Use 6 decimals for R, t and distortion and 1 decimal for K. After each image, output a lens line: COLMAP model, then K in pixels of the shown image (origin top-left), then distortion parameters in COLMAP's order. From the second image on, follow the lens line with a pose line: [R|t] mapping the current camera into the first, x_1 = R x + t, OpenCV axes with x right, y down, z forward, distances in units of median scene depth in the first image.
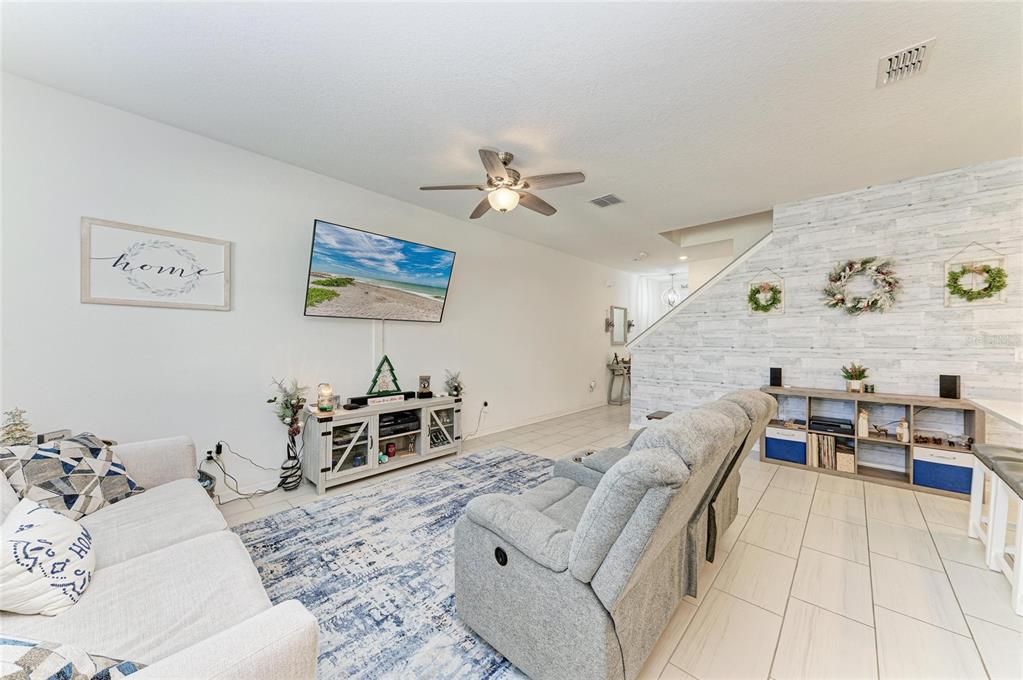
lens RADIAL K [[363.5, 0, 507.6], [0, 363.5, 345.3], [0, 0, 1]] dist [0.002949, -0.001190]
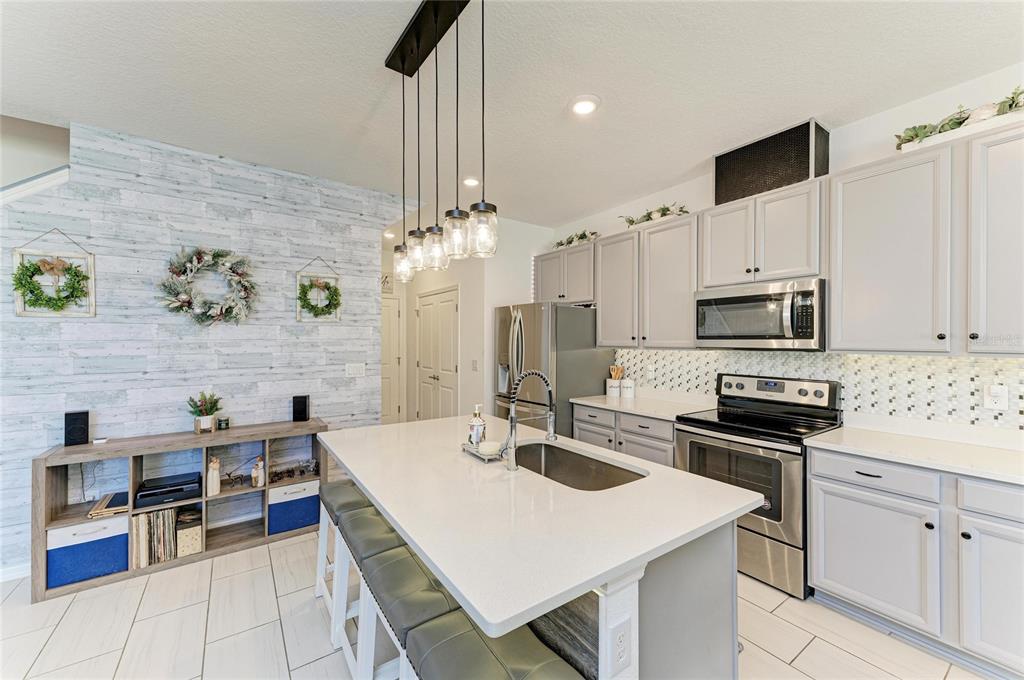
lens RADIAL K [[396.9, 0, 513.4], [0, 396.9, 339.7], [0, 0, 1]] dist [0.011616, -0.003793]
pose [[0.209071, 0.002681, 0.977897, 0.310801], [0.006962, 0.999967, -0.004230, -0.047223], [-0.977876, 0.007693, 0.209046, 0.239354]]
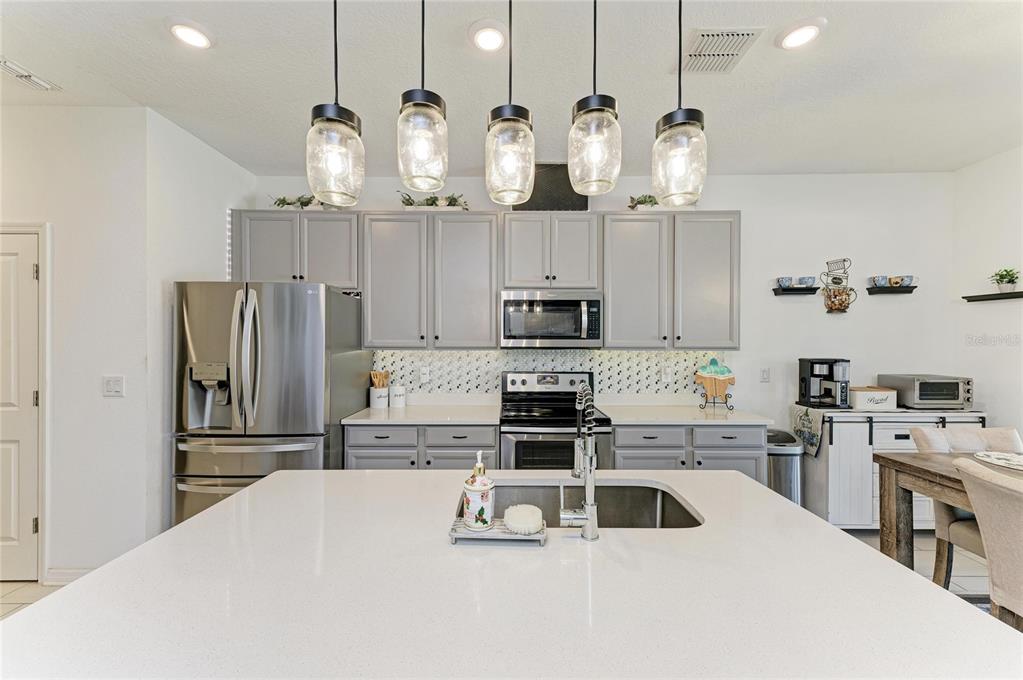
lens RADIAL K [[396.5, 0, 512.9], [0, 396.5, 342.4], [0, 0, 1]] dist [0.011616, -0.003793]
pose [[-0.680734, -0.006239, 0.732504, 0.570655], [0.003992, 0.999917, 0.012227, -0.051973], [-0.732520, 0.011247, -0.680653, 0.577216]]
